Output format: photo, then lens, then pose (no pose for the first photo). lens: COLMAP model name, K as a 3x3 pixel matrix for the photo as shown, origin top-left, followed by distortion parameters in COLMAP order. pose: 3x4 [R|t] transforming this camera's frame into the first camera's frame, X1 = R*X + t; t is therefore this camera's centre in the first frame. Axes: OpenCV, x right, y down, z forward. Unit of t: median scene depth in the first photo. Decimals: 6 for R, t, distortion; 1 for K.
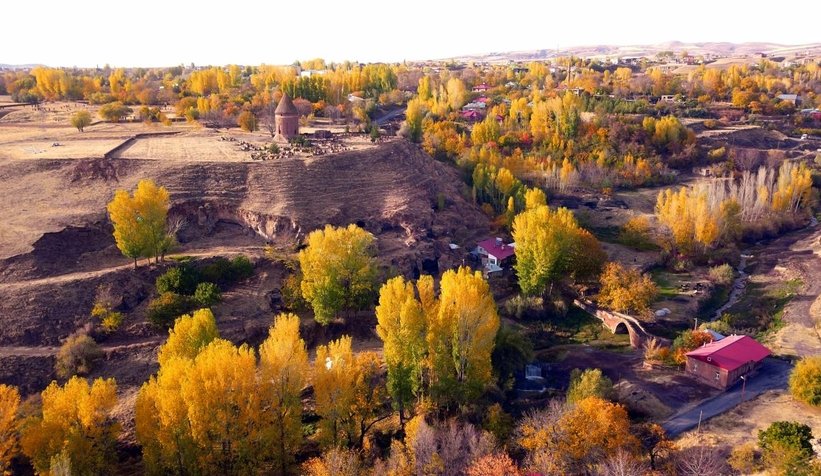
lens RADIAL K [[1772.7, 0, 410.5], [0, 1772.7, 238.0], [0, 0, 1]] dist [0.093802, -0.056334]
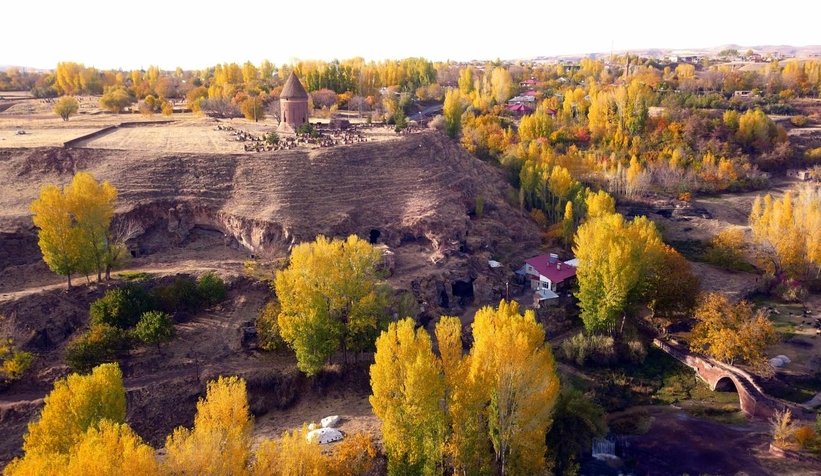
lens RADIAL K [[1765.1, 0, 265.4], [0, 1765.1, 238.6], [0, 0, 1]] dist [0.059849, -0.457435]
pose [[0.994259, 0.015954, -0.105801, 0.006048], [-0.016149, 0.999869, -0.000989, -0.003895], [0.105772, 0.002692, 0.994387, 0.208209]]
